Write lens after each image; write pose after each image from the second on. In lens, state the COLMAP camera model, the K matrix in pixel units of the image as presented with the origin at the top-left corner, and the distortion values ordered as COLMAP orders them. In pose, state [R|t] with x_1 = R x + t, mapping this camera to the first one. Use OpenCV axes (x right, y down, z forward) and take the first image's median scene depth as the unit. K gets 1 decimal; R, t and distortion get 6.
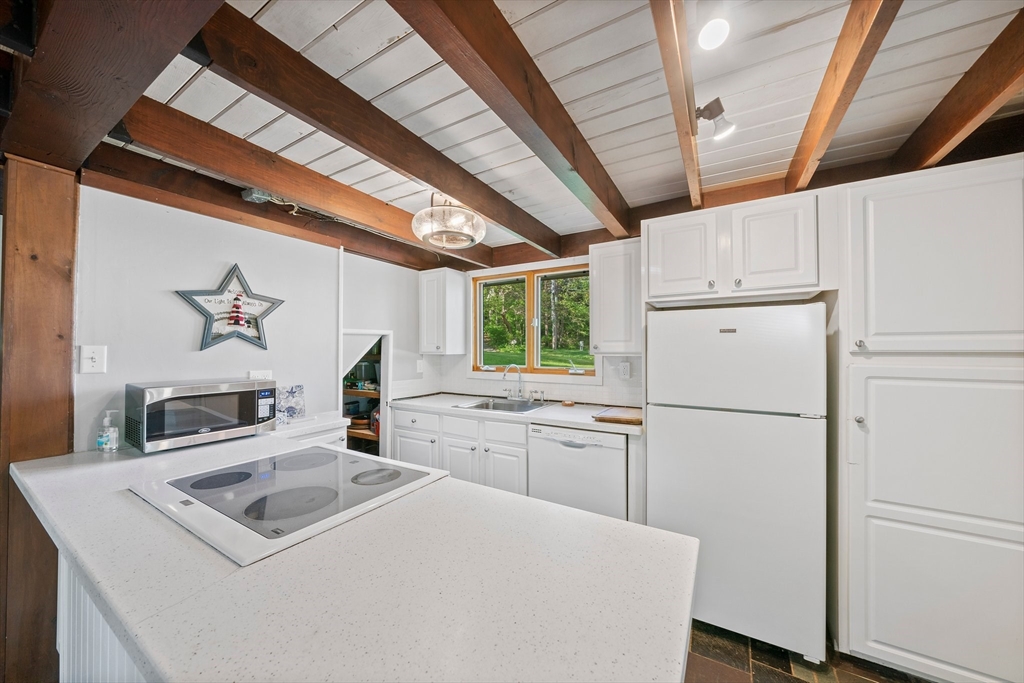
lens RADIAL K [[356.3, 0, 513.2], [0, 356.3, 344.6], [0, 0, 1]] dist [-0.006018, 0.000023]
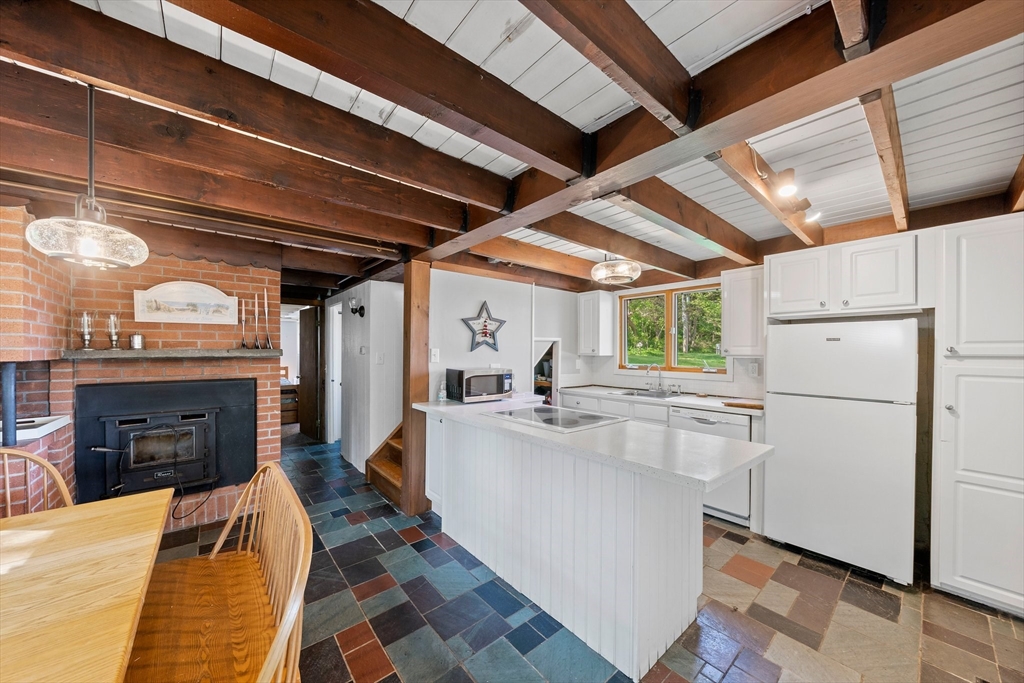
lens RADIAL K [[356.3, 0, 511.2], [0, 356.3, 350.0], [0, 0, 1]] dist [-0.006018, 0.000023]
pose [[0.943113, 0.004931, -0.332436, -0.092654], [-0.002376, 0.999964, 0.008089, -0.005637], [0.332465, -0.006839, 0.943091, -0.596235]]
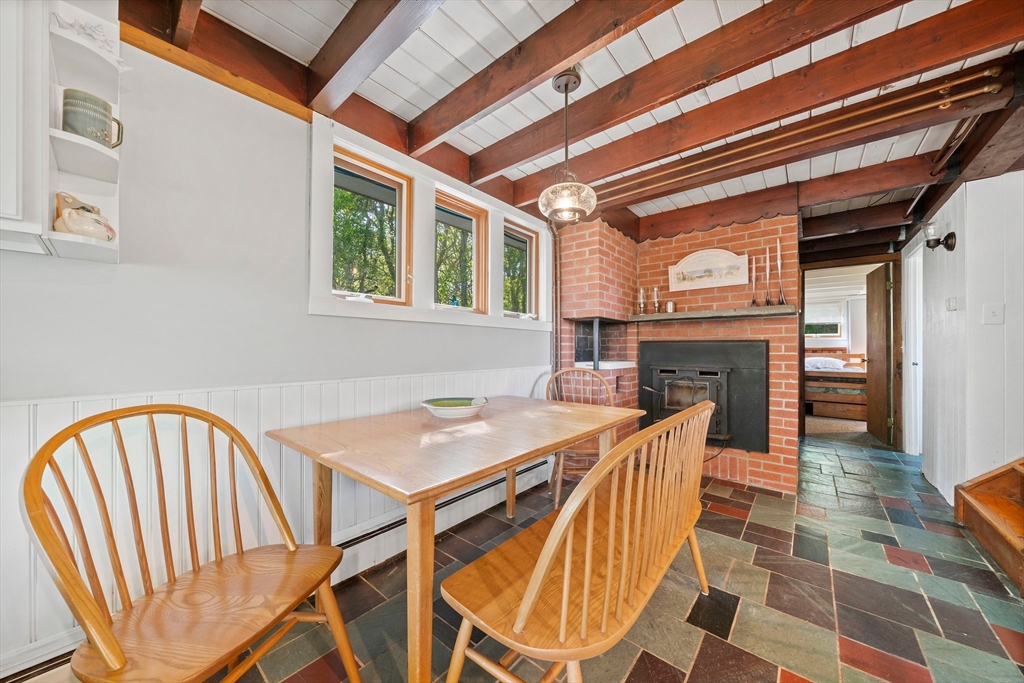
lens RADIAL K [[356.3, 0, 512.9], [0, 356.3, 345.0], [0, 0, 1]] dist [-0.006018, 0.000023]
pose [[-0.161863, -0.005096, -0.986800, -0.111734], [0.004667, 0.999972, -0.005929, 0.156131], [0.986802, -0.005565, -0.161834, -0.268967]]
